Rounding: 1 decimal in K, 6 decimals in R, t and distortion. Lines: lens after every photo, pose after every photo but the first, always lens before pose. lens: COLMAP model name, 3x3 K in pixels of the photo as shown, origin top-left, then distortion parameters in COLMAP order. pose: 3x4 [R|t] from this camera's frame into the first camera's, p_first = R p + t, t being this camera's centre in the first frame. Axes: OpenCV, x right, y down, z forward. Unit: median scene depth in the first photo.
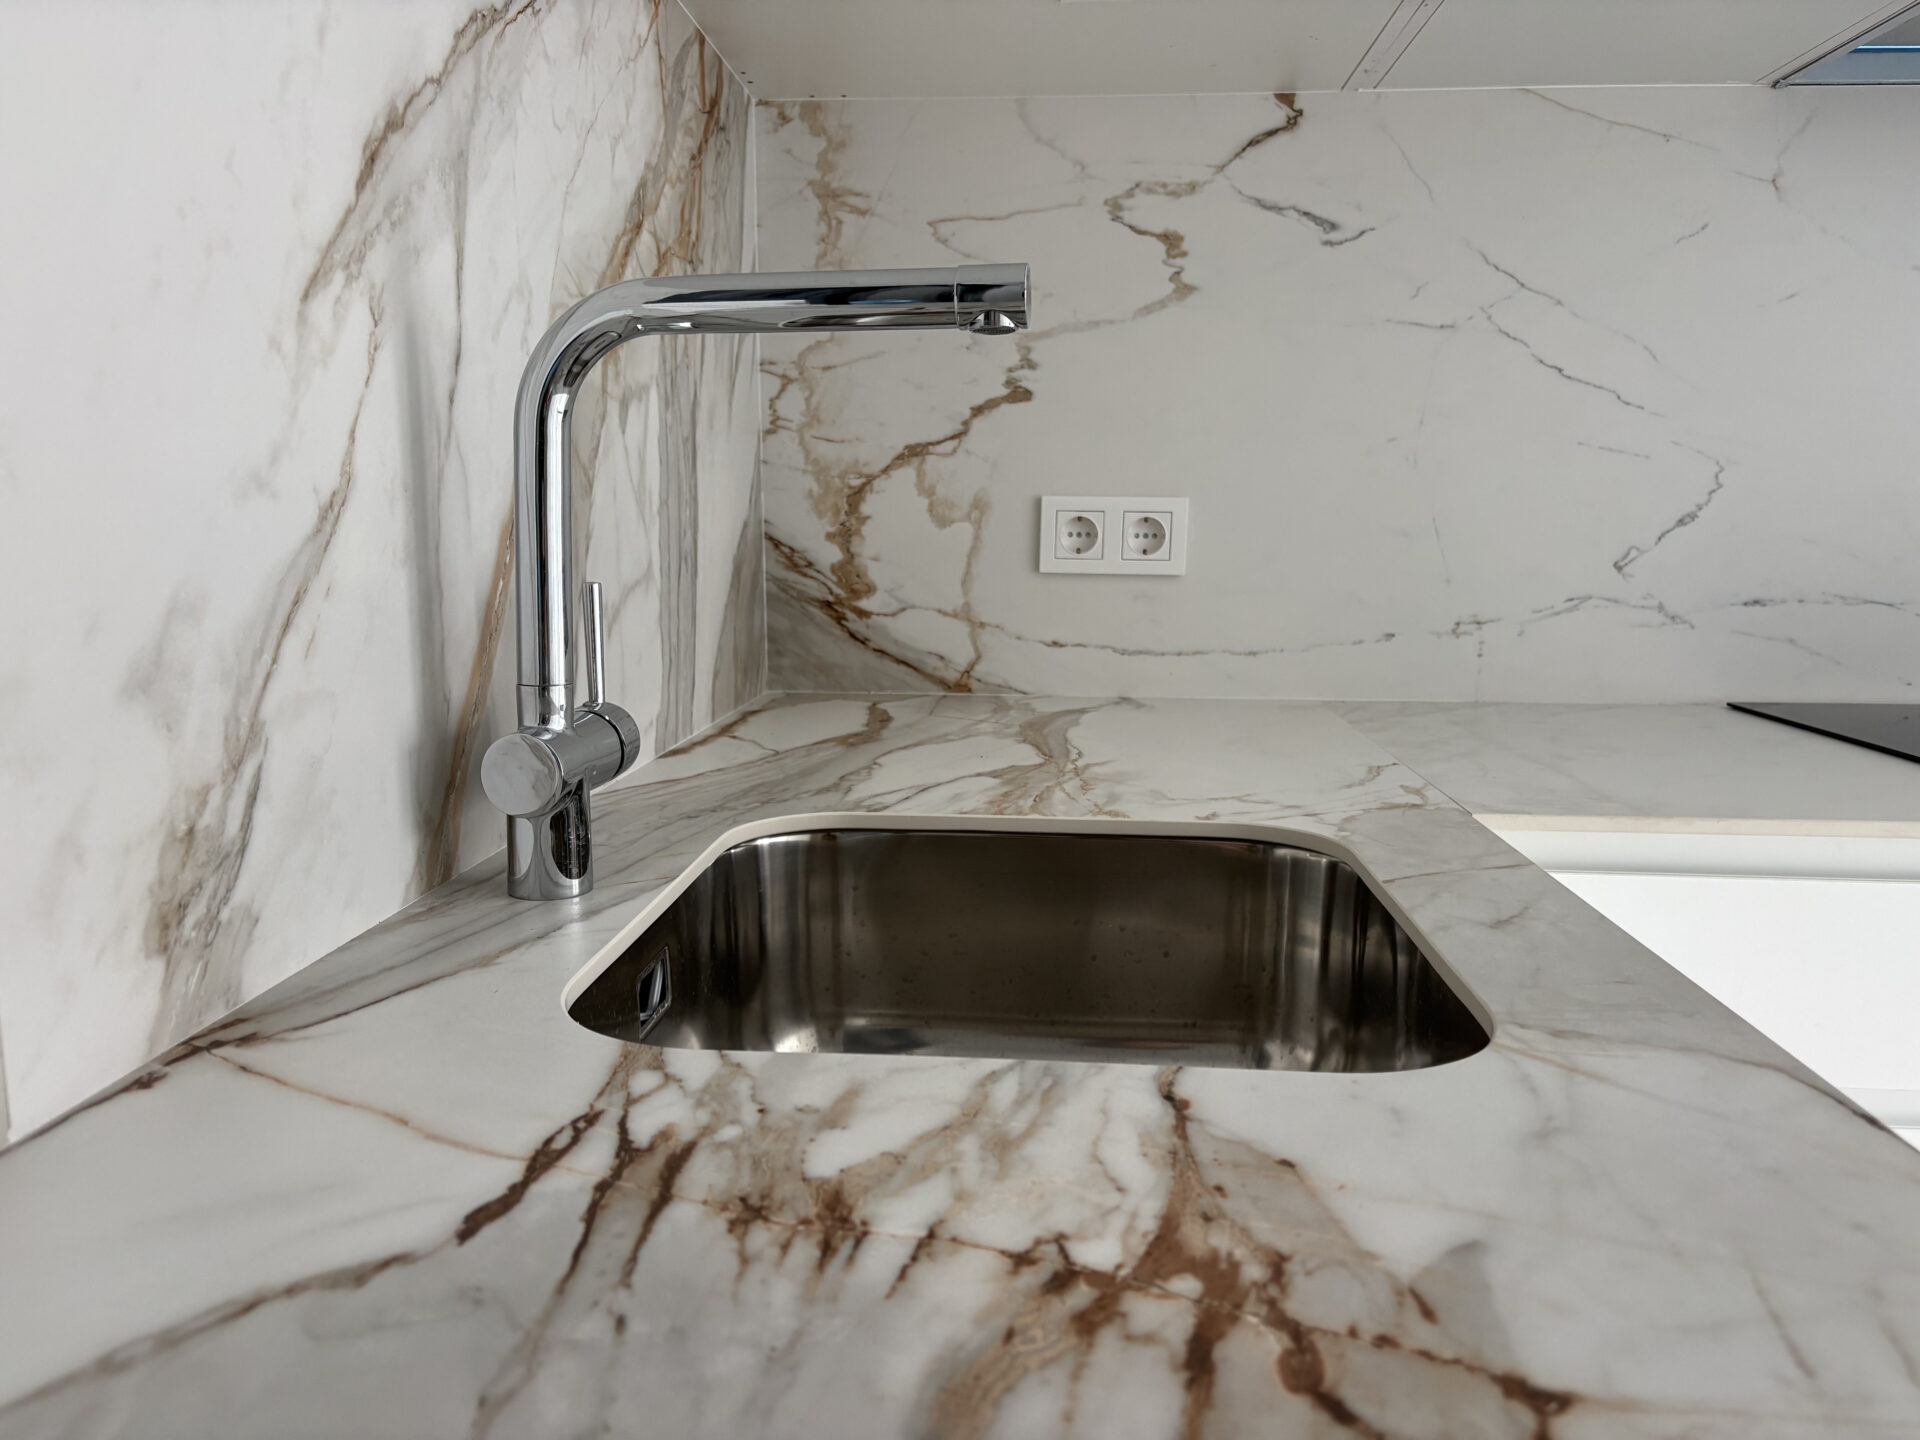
lens RADIAL K [[1467.3, 0, 953.6], [0, 1467.3, 725.1], [0, 0, 1]] dist [0.044522, -0.036589]
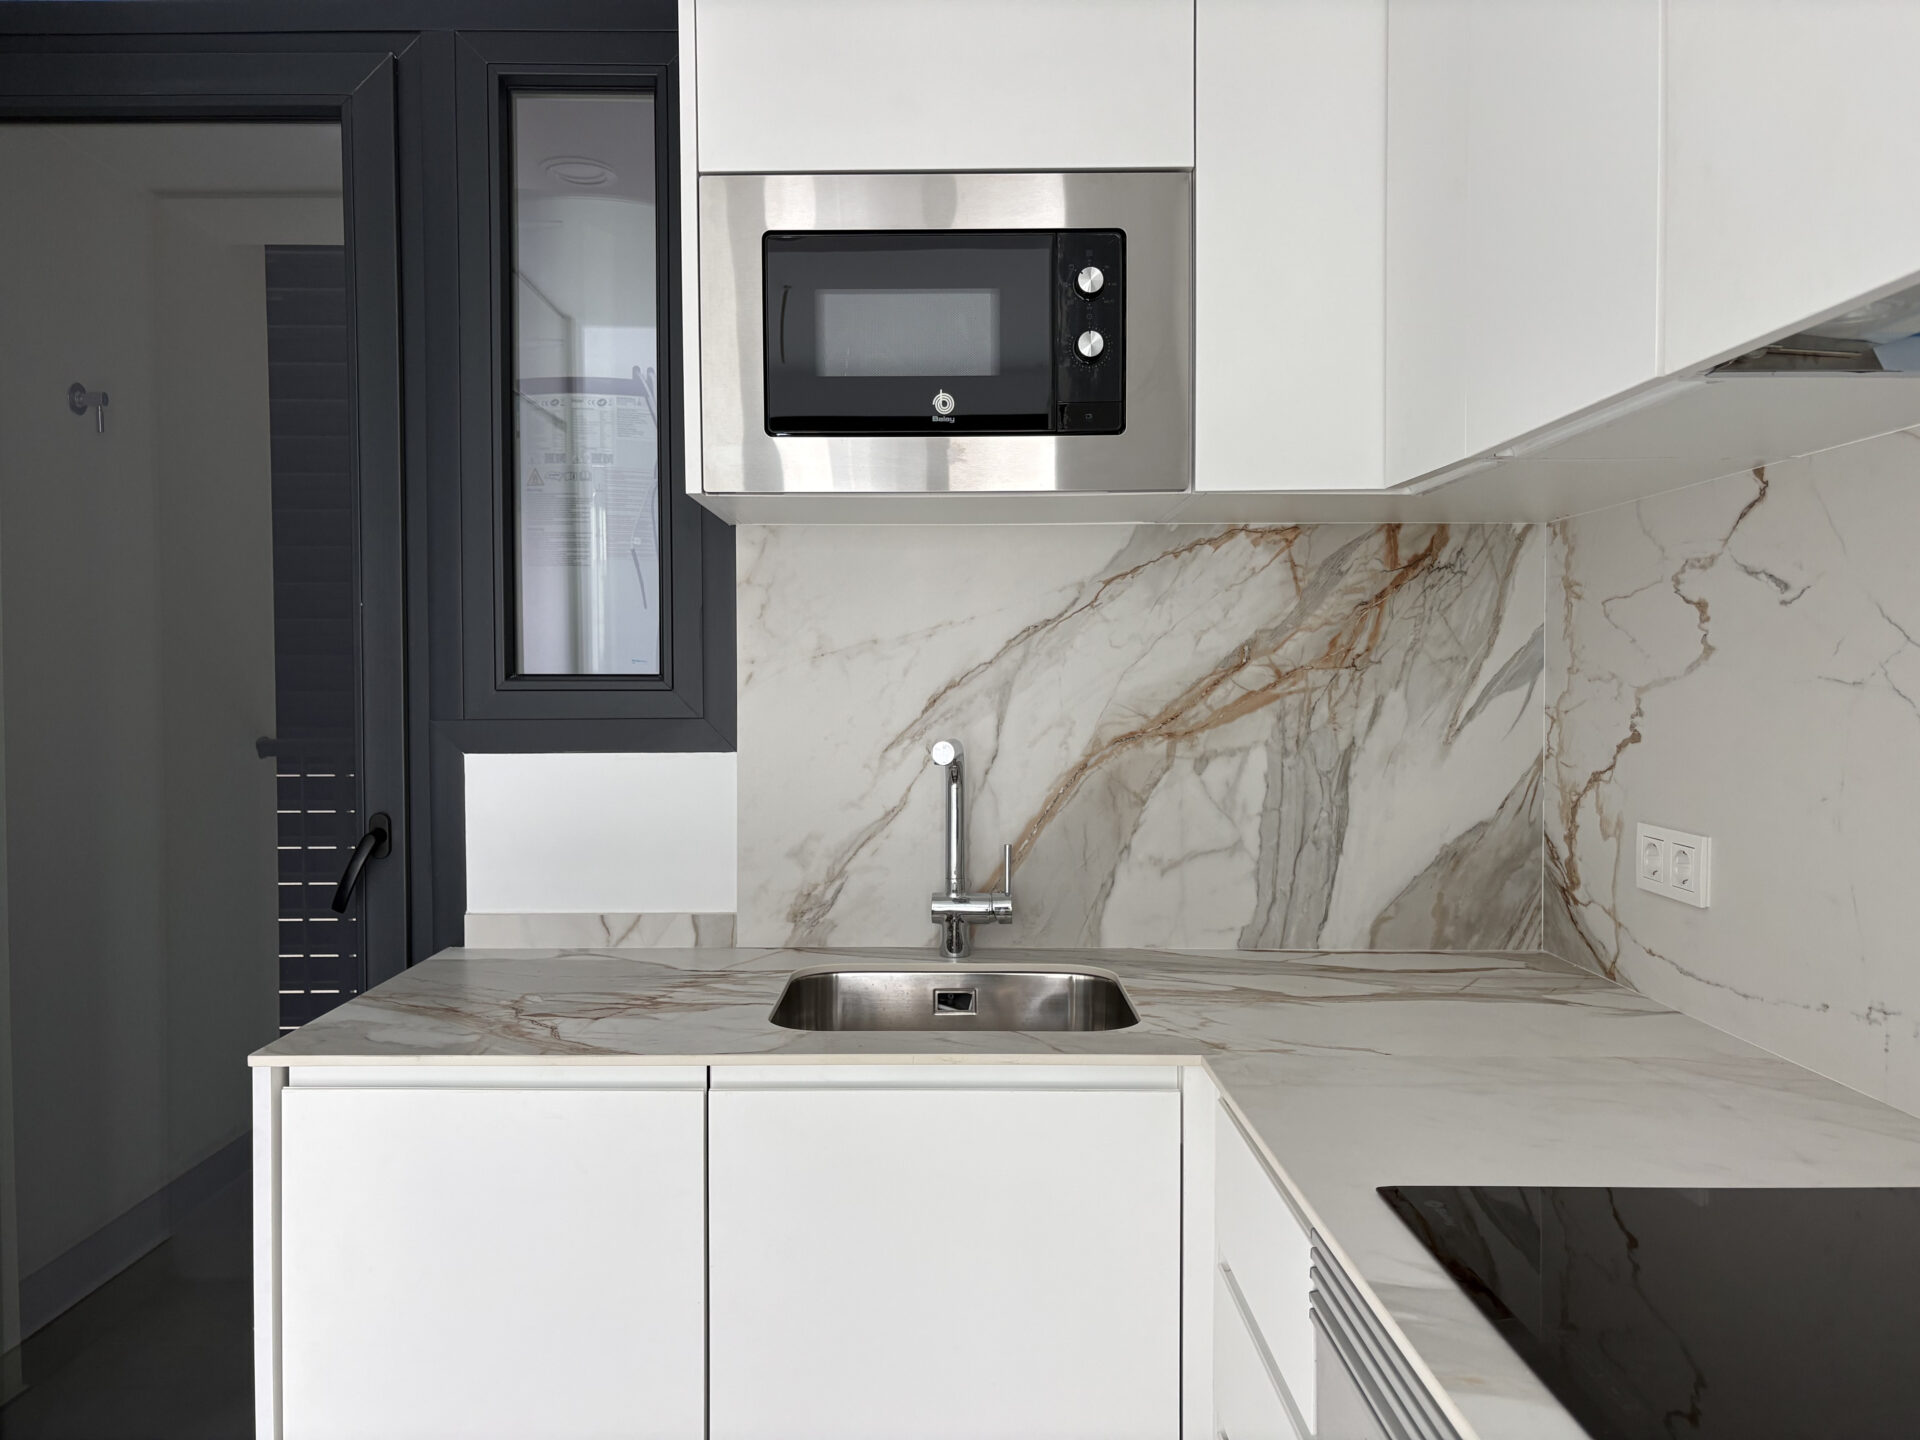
lens RADIAL K [[1446.2, 0, 951.4], [0, 1446.2, 724.7], [0, 0, 1]] dist [0.088301, -0.145425]
pose [[0.071785, 0.025260, -0.997100, 1.569385], [-0.144647, 0.989375, 0.014650, -0.227958], [0.986876, 0.143176, 0.074676, 0.486684]]
